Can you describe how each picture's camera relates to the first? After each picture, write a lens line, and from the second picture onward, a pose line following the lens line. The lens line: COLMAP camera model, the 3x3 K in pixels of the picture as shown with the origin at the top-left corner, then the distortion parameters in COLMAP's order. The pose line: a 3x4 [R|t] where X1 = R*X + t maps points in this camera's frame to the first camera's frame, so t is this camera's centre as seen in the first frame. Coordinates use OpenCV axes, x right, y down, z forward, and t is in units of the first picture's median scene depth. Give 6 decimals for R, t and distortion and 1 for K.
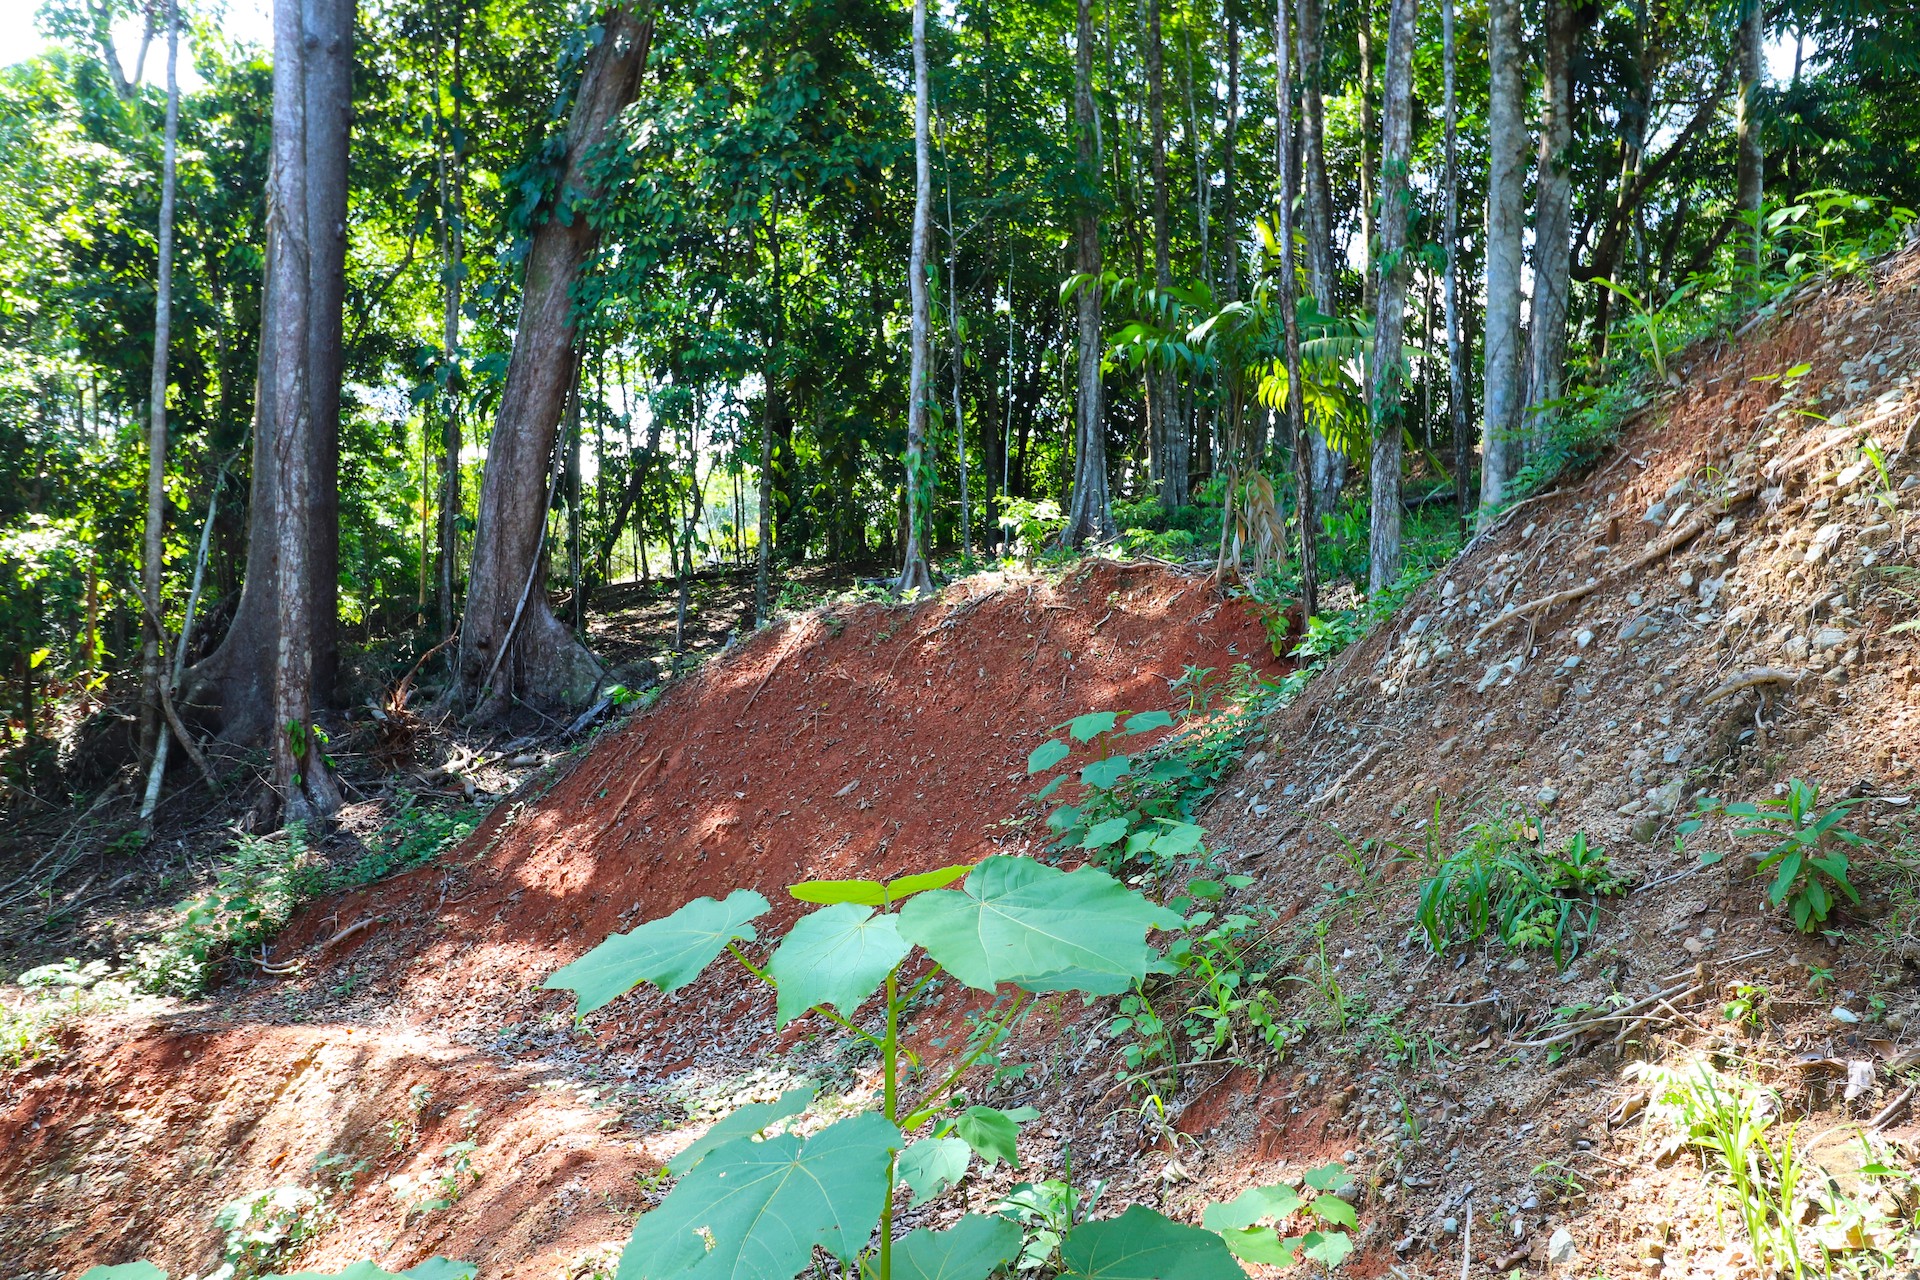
lens RADIAL K [[1341.8, 0, 960.0], [0, 1341.8, 640.0], [0, 0, 1]] dist [-0.005212, -0.000175]
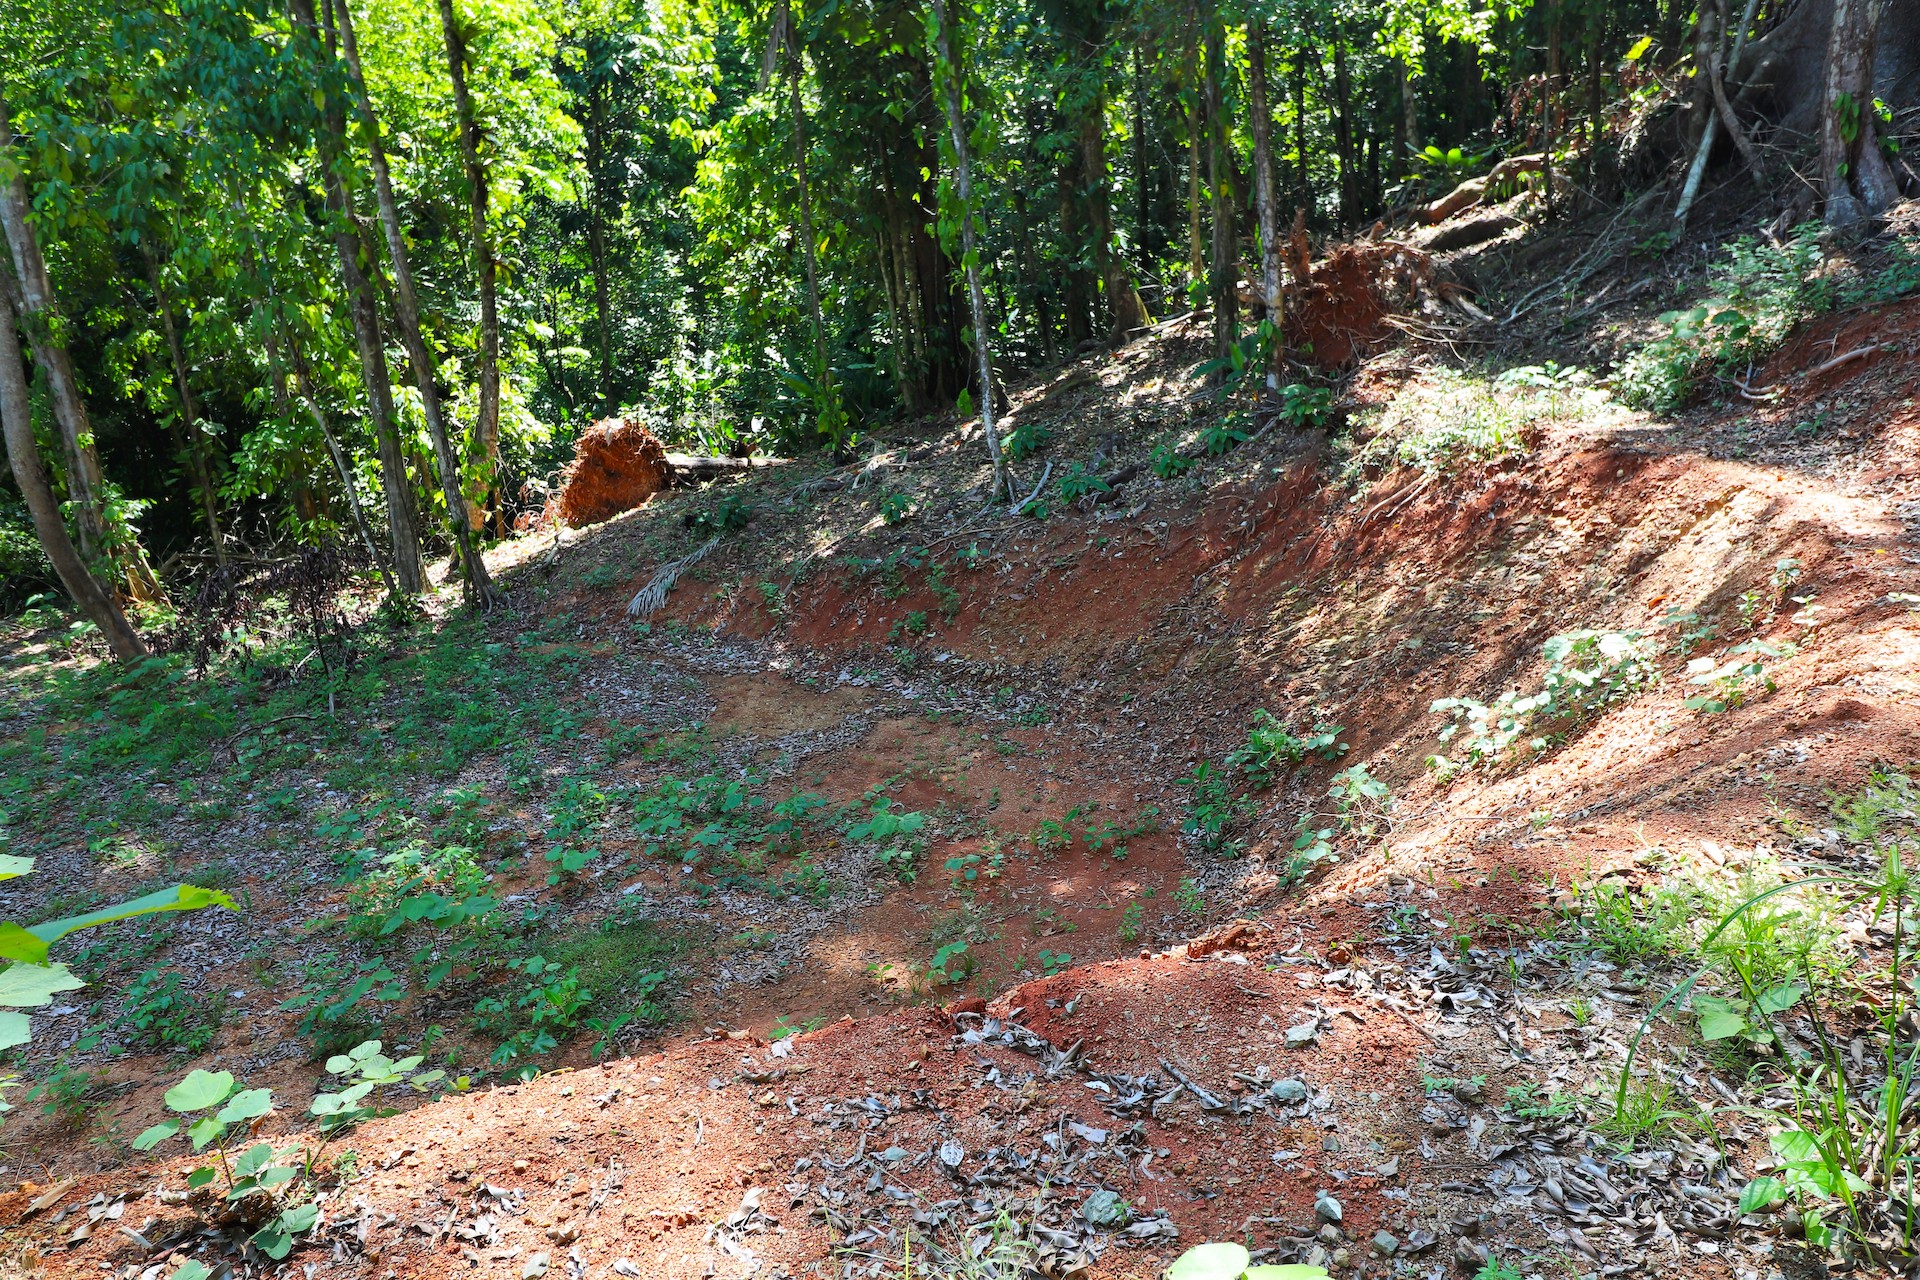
lens RADIAL K [[1341.8, 0, 960.0], [0, 1341.8, 640.0], [0, 0, 1]] dist [-0.005212, -0.000175]
pose [[0.462912, 0.264305, -0.846082, 0.050842], [0.120308, 0.926944, 0.355388, 0.019892], [0.878202, -0.266304, 0.397296, 0.163278]]
